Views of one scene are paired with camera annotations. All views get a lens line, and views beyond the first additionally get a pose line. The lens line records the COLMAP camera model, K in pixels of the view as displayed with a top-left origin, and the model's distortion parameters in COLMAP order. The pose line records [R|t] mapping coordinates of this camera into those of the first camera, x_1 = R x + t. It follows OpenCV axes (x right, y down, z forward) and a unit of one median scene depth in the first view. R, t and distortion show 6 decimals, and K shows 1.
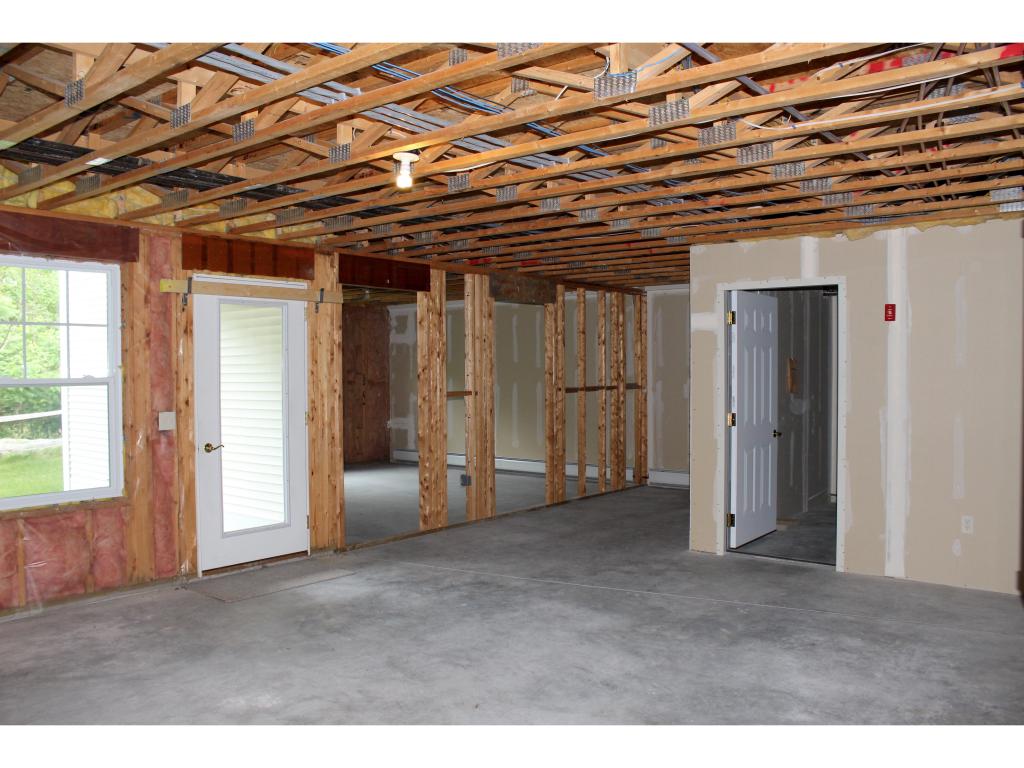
lens RADIAL K [[853.2, 0, 512.0], [0, 853.2, 384.0], [0, 0, 1]] dist [-0.112924, 0.000485]
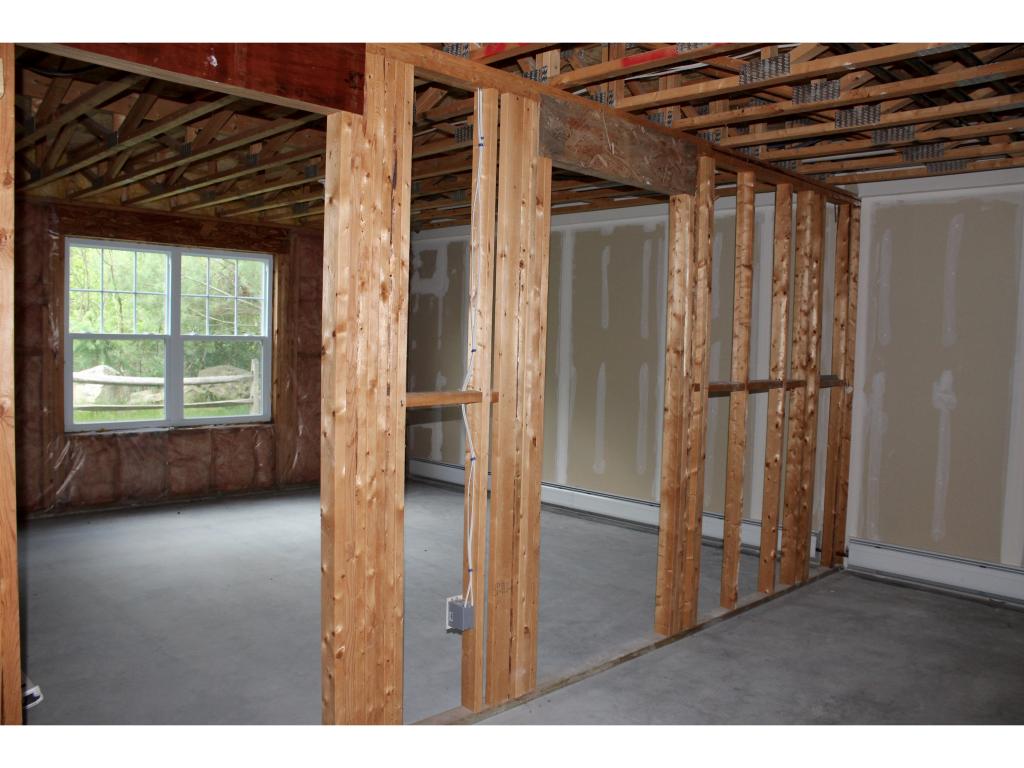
lens RADIAL K [[853.2, 0, 512.0], [0, 853.2, 384.0], [0, 0, 1]] dist [-0.112924, 0.000485]
pose [[0.993539, 0.038377, -0.106807, 0.006095], [-0.034577, 0.998709, 0.037208, -0.008265], [0.108097, -0.033274, 0.993583, 0.502436]]
